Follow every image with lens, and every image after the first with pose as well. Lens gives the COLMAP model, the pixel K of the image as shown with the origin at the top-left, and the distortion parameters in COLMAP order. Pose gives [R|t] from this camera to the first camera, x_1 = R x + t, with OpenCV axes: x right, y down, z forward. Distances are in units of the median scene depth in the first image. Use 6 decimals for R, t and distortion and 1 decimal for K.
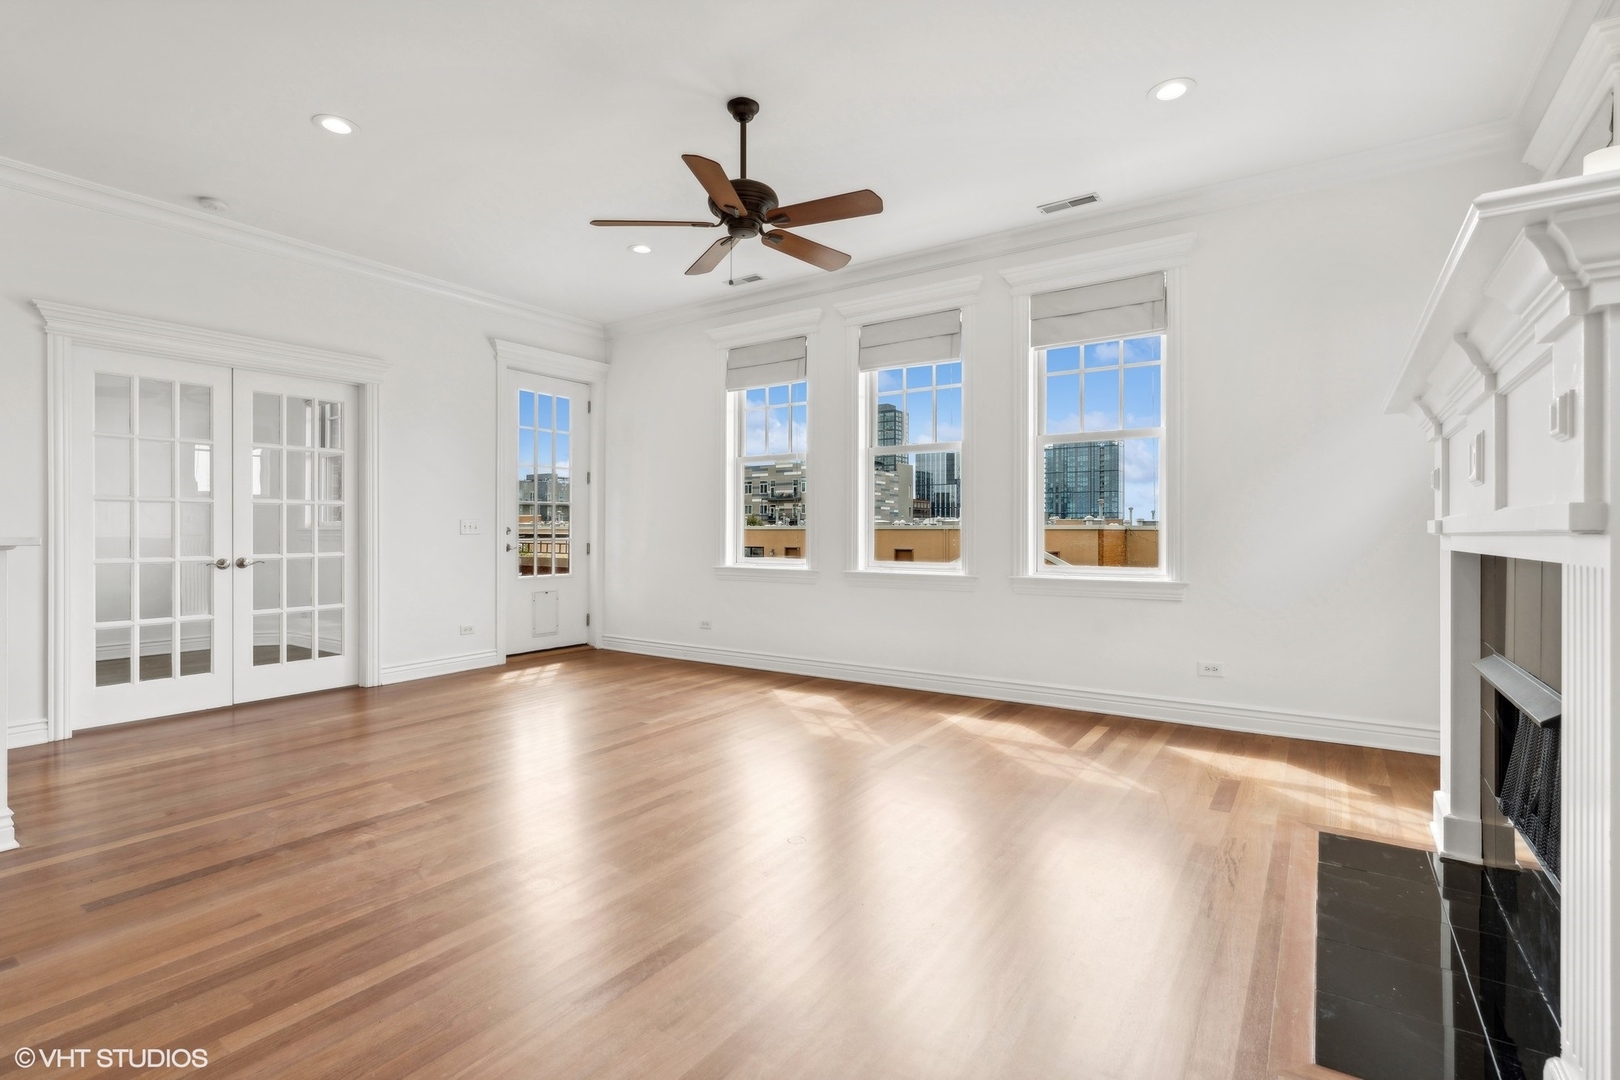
lens RADIAL K [[749.8, 0, 812.8], [0, 749.8, 532.5], [0, 0, 1]] dist [-0.007336, -0.000220]
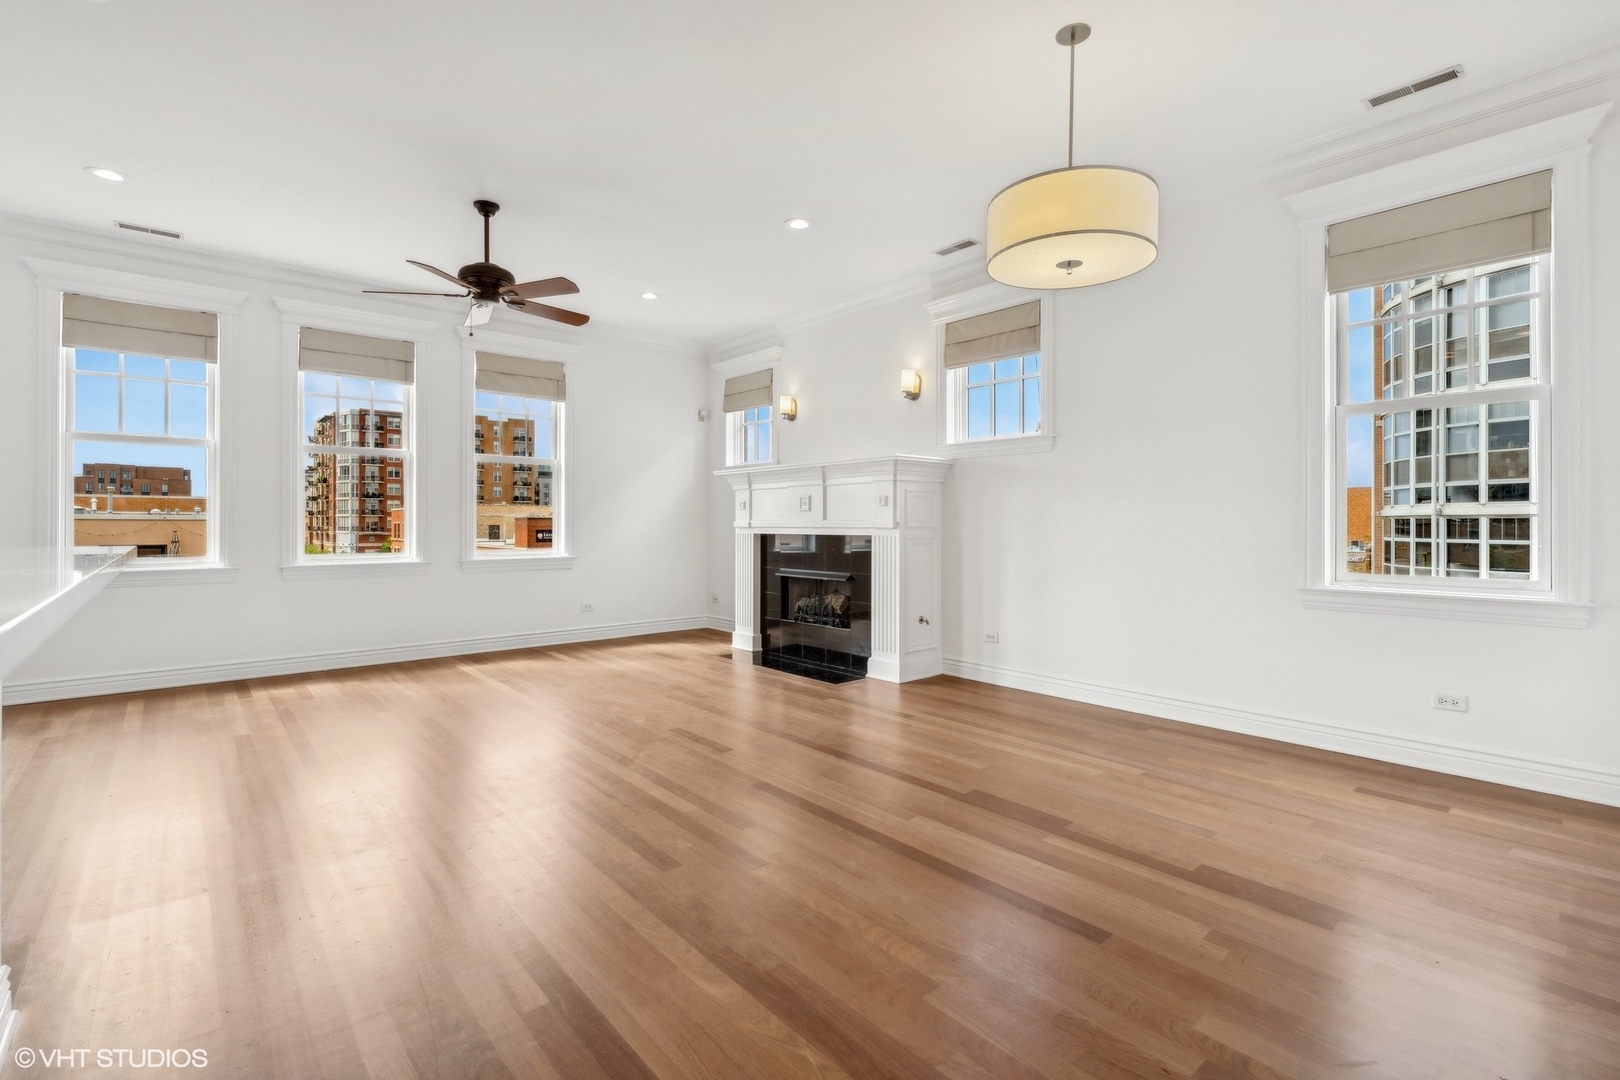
lens RADIAL K [[749.8, 0, 807.4], [0, 749.8, 531.1], [0, 0, 1]] dist [-0.007336, -0.000220]
pose [[0.250448, -0.014596, 0.968020, -0.852359], [0.001676, 0.999891, 0.014643, -0.011666], [-0.968129, -0.002045, 0.250445, 0.084696]]
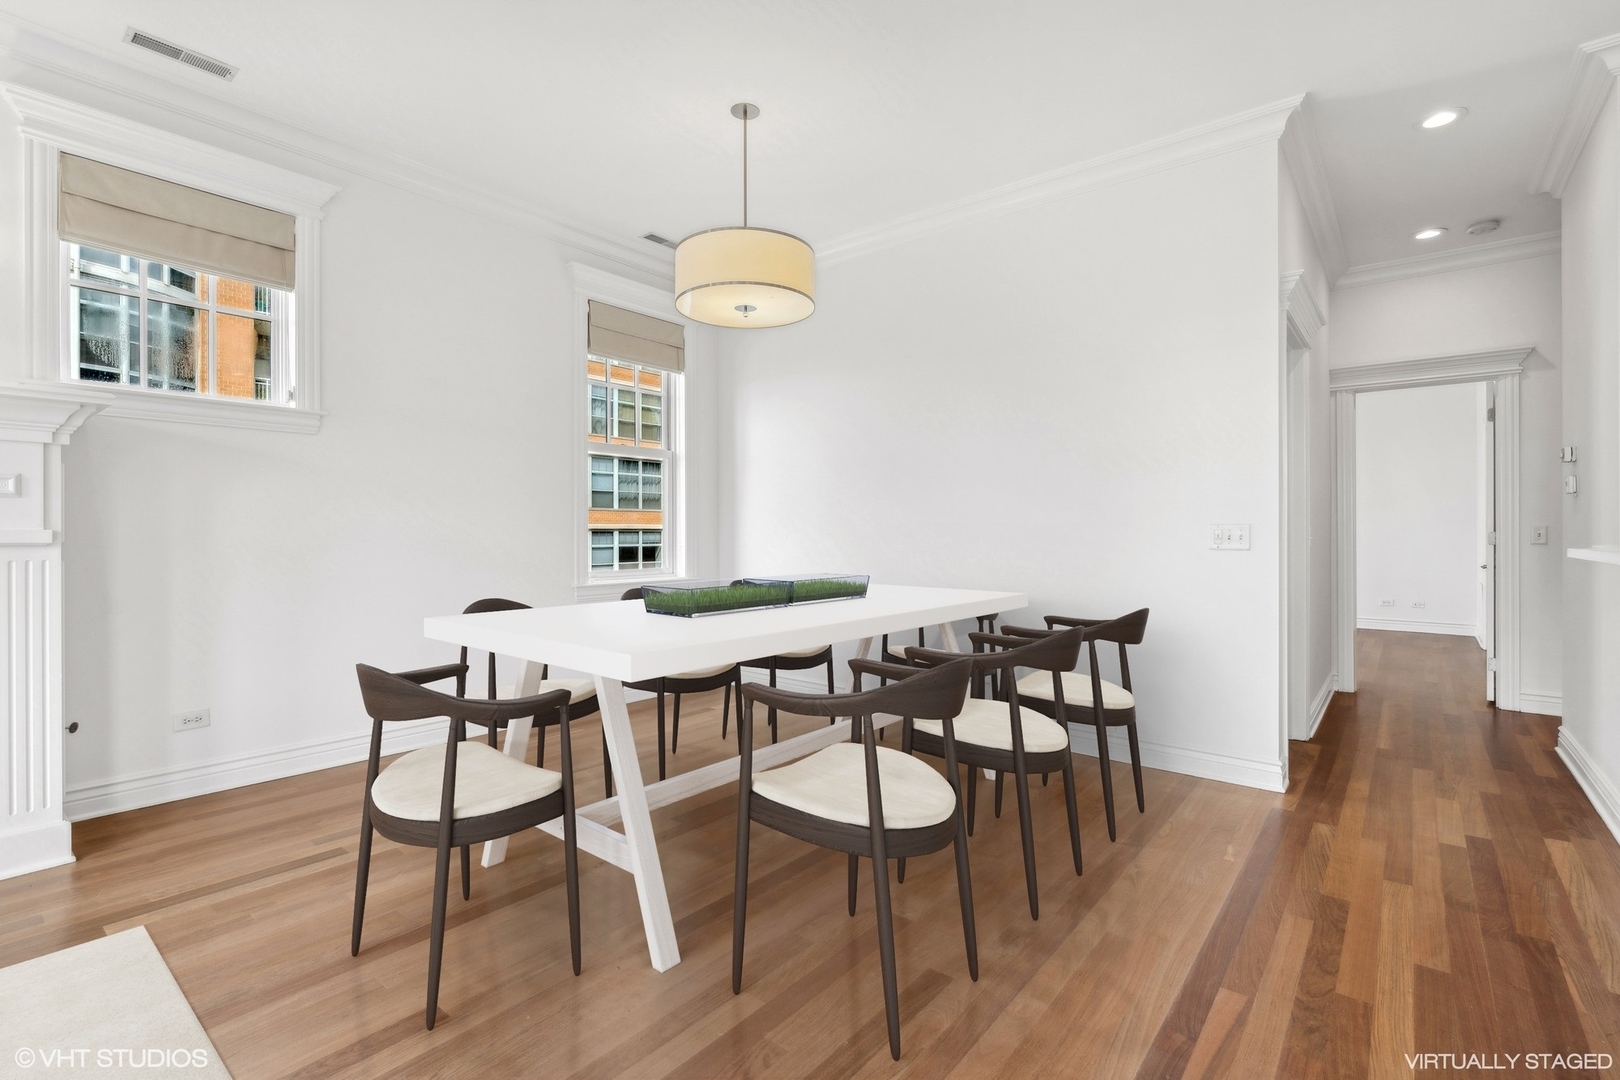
lens RADIAL K [[749.8, 0, 813.1], [0, 749.8, 539.9], [0, 0, 1]] dist [-0.007336, -0.000220]
pose [[-0.997590, -0.001796, 0.069355, -0.325013], [-0.001421, 0.999984, 0.005469, -0.005417], [-0.069364, 0.005357, -0.997577, 0.718714]]
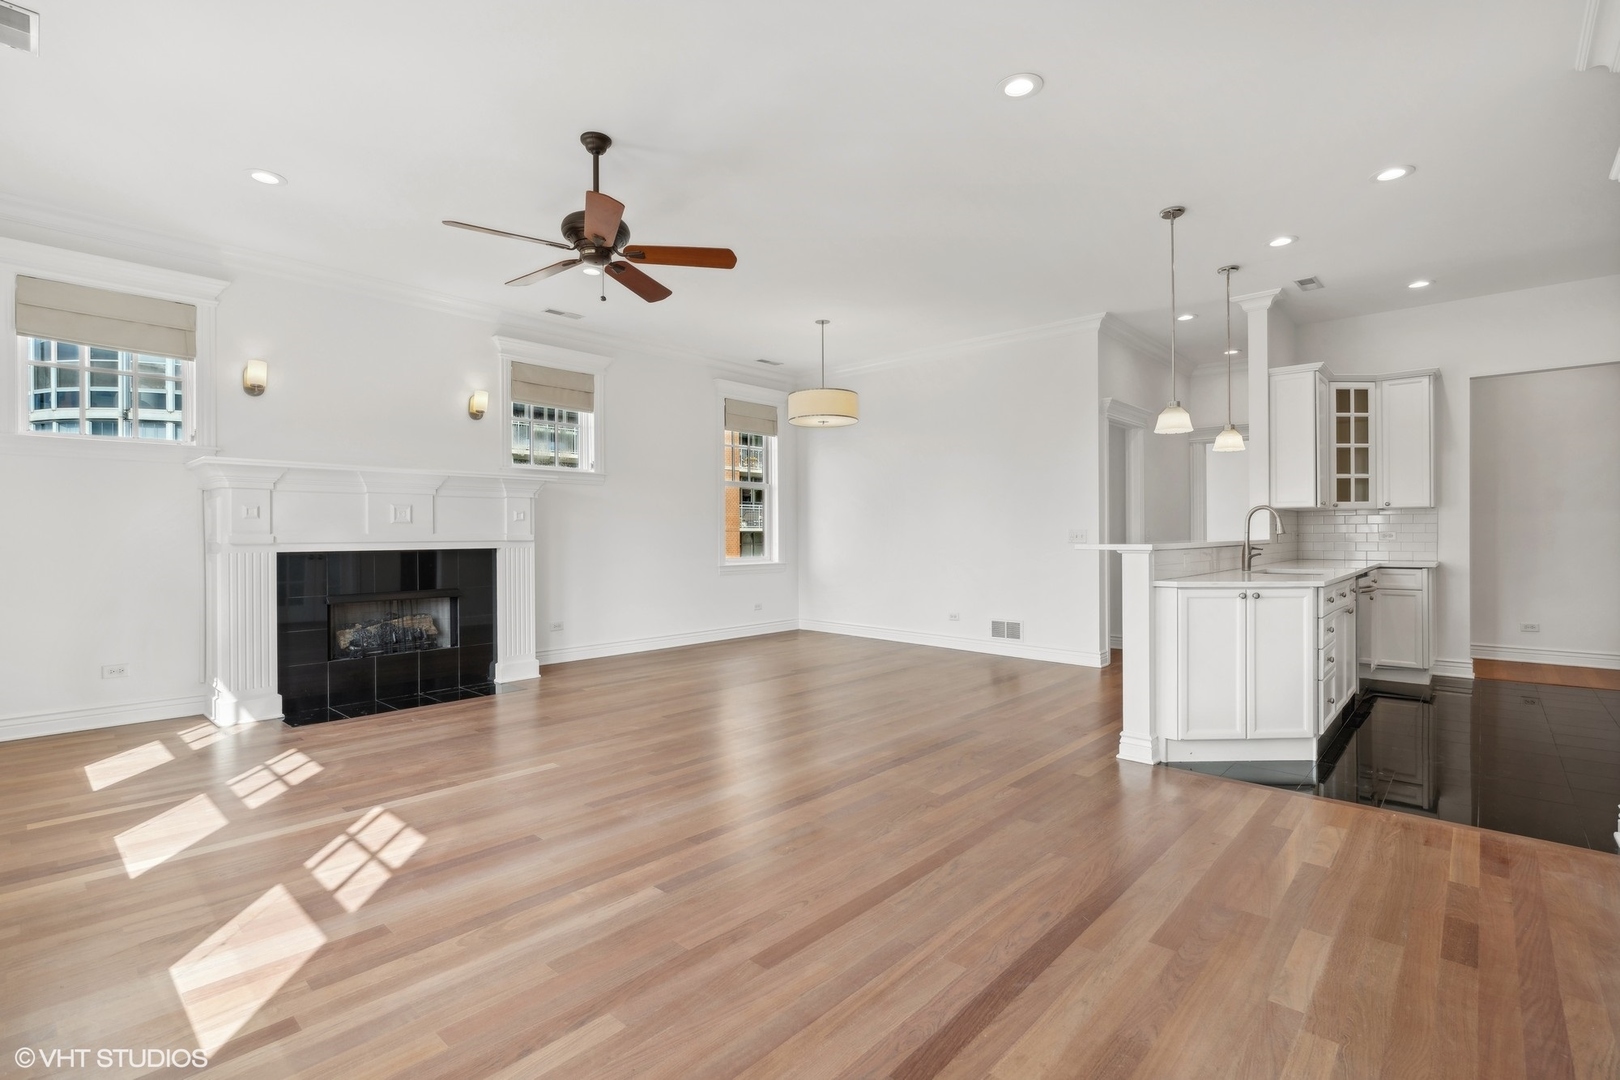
lens RADIAL K [[749.8, 0, 795.6], [0, 749.8, 541.2], [0, 0, 1]] dist [-0.007336, -0.000220]
pose [[-0.990480, 0.002111, 0.137637, -0.351731], [0.002829, 0.999983, 0.005024, -0.003440], [-0.137625, 0.005366, -0.990470, 1.393154]]
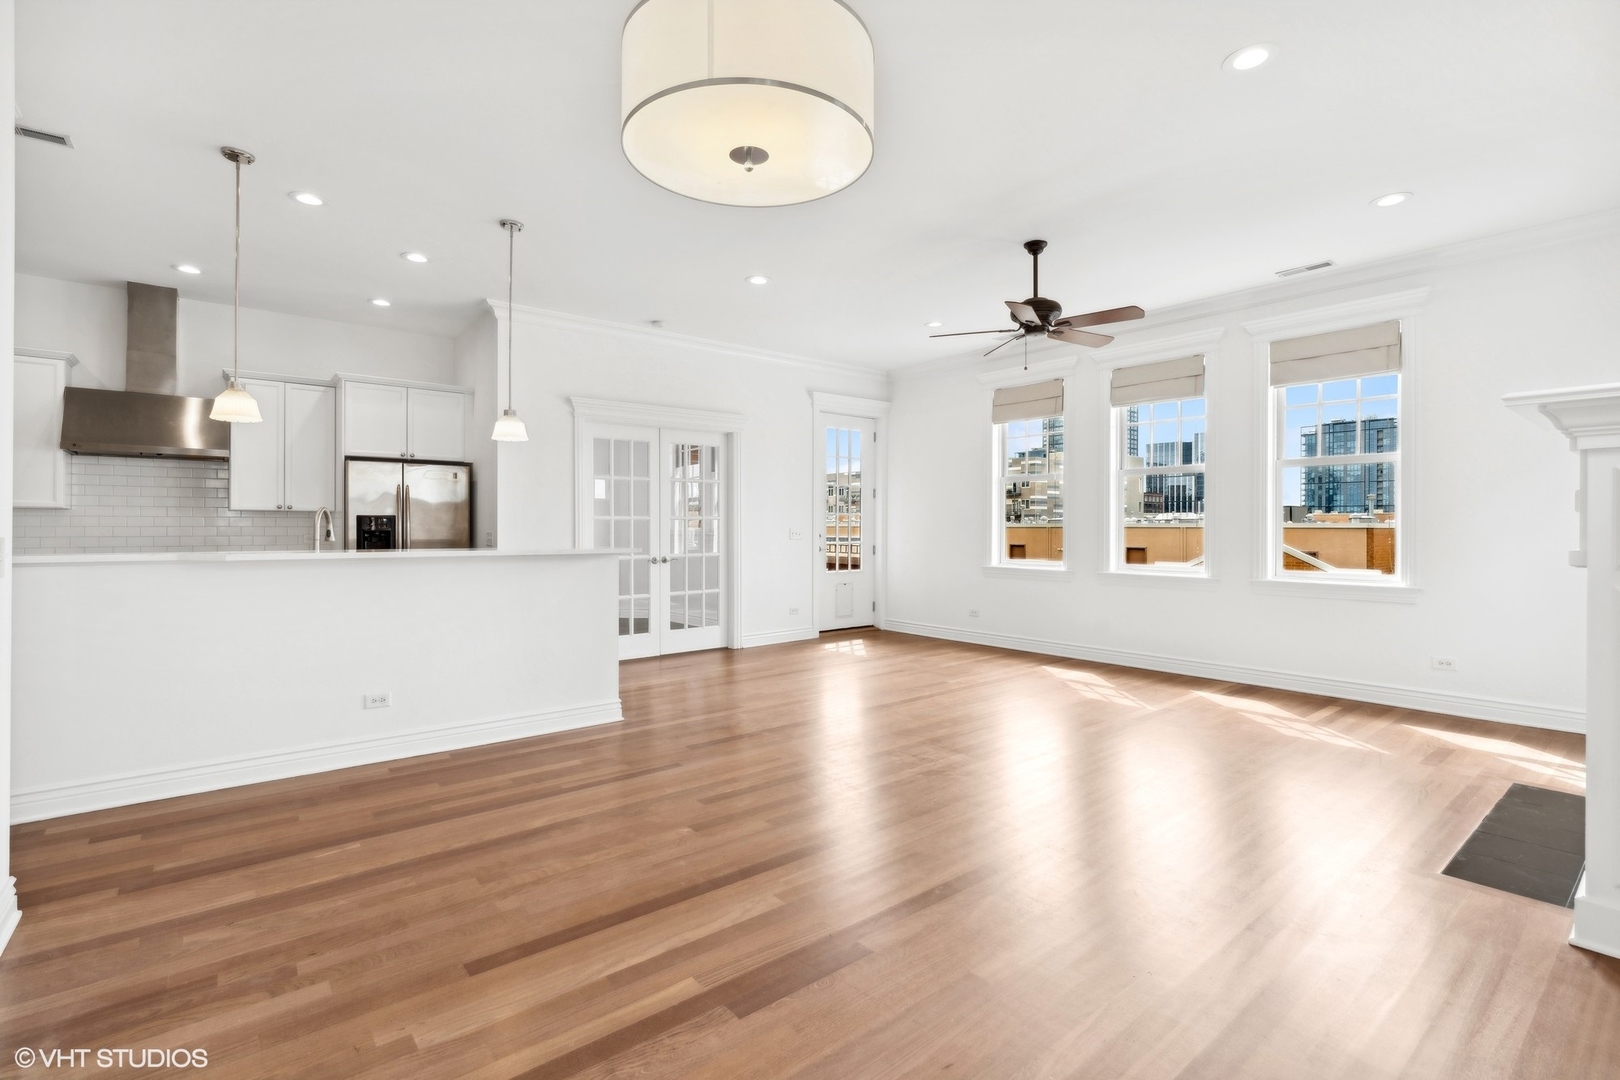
lens RADIAL K [[749.8, 0, 801.9], [0, 749.8, 529.6], [0, 0, 1]] dist [-0.007336, -0.000220]
pose [[0.957298, 0.001679, -0.289098, -0.073603], [-0.000509, 0.999991, 0.004123, -0.024544], [0.289102, -0.003799, 0.957291, -0.335877]]
